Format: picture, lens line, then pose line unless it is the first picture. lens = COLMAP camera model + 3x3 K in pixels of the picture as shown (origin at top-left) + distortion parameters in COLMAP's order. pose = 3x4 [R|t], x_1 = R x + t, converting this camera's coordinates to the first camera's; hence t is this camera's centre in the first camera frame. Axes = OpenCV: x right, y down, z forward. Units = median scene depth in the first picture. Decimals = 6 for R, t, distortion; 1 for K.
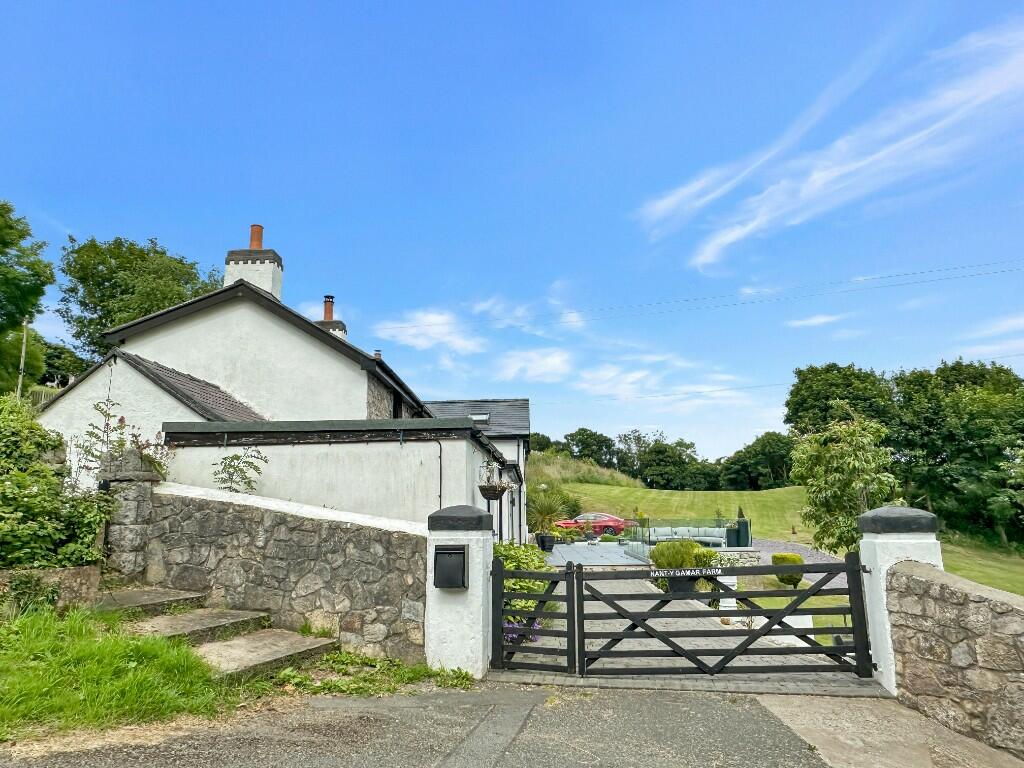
lens RADIAL K [[658.6, 0, 512.0], [0, 658.6, 384.0], [0, 0, 1]] dist [0.030263, 0.000564]
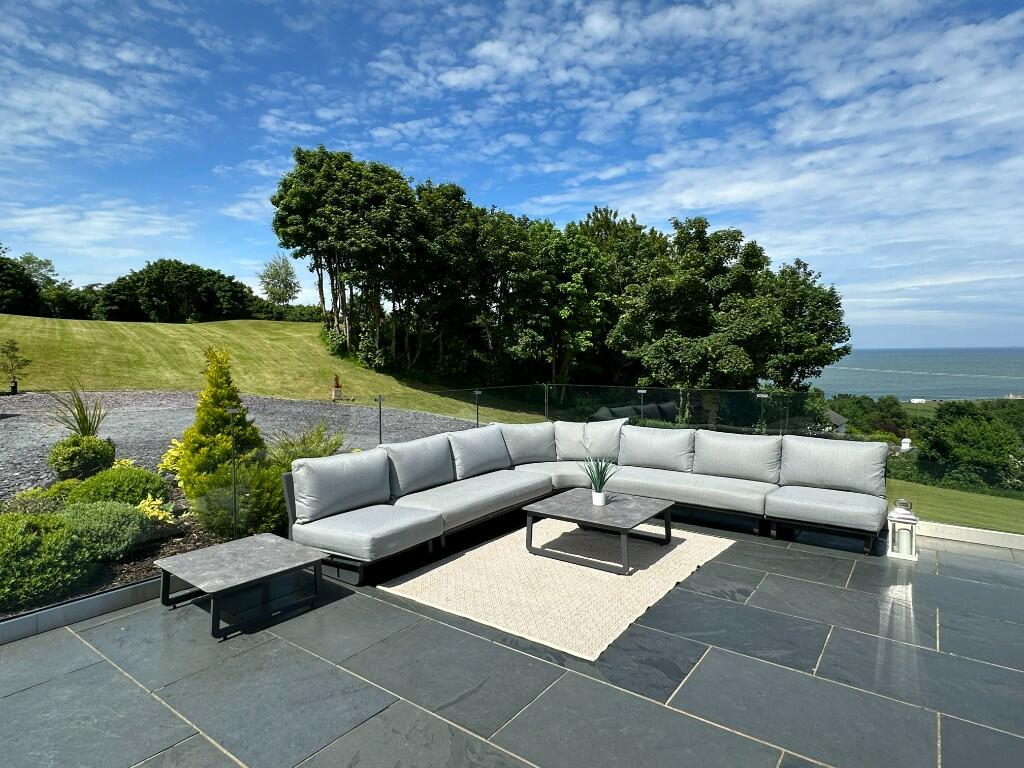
lens RADIAL K [[576.6, 0, 512.0], [0, 576.6, 384.0], [0, 0, 1]] dist [-0.003353, -0.001060]
pose [[0.559965, -0.035297, 0.827764, 0.021122], [-0.166515, 0.973912, 0.154172, 0.037183], [-0.811611, -0.224166, 0.539479, 0.191181]]
